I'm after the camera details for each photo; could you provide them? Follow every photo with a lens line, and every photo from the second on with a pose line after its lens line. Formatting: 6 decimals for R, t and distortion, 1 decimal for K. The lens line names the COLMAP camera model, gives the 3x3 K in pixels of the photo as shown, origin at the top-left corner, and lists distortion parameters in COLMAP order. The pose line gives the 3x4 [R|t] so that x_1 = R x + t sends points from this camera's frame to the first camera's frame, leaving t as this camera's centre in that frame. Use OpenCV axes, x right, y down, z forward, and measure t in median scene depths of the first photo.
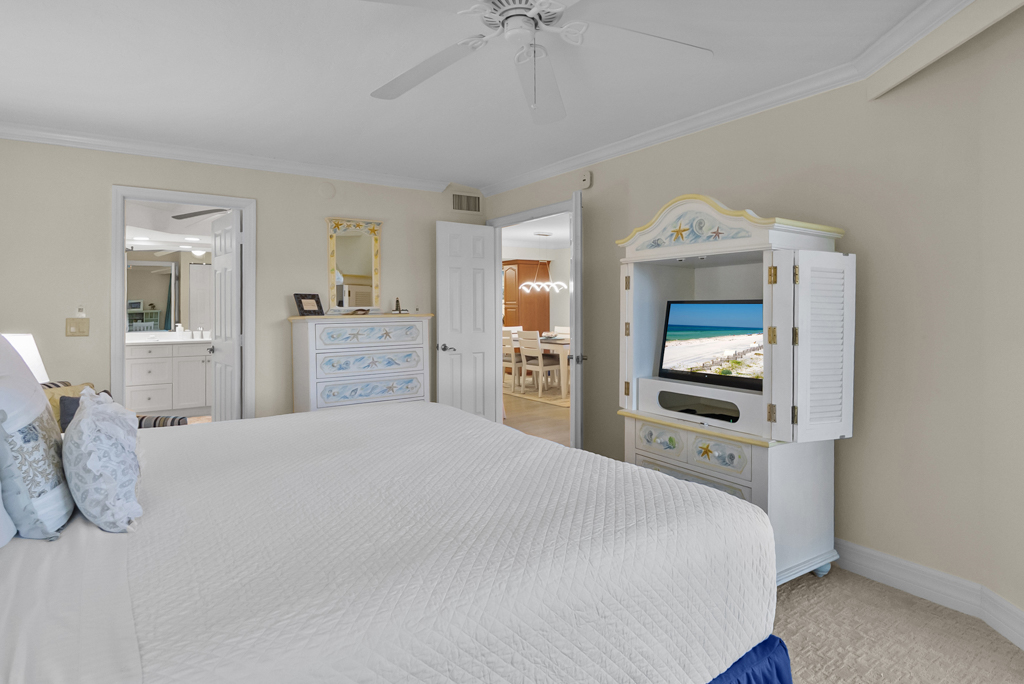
lens RADIAL K [[535.0, 0, 505.7], [0, 535.0, 312.2], [0, 0, 1]] dist [-0.002257, 0.000429]
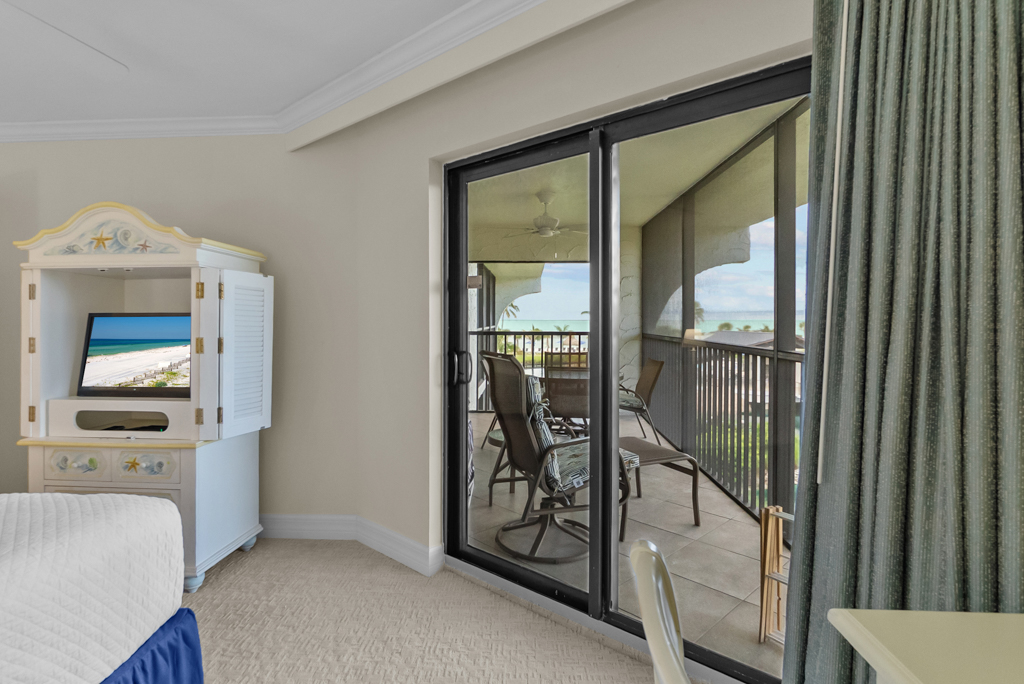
lens RADIAL K [[533.9, 0, 513.0], [0, 533.9, 328.4], [0, 0, 1]] dist [-0.002872, 0.000516]
pose [[0.614676, -0.012736, 0.788677, 0.031322], [0.007952, 0.999919, 0.009950, 0.002260], [-0.788739, 0.000155, 0.614728, -0.171158]]
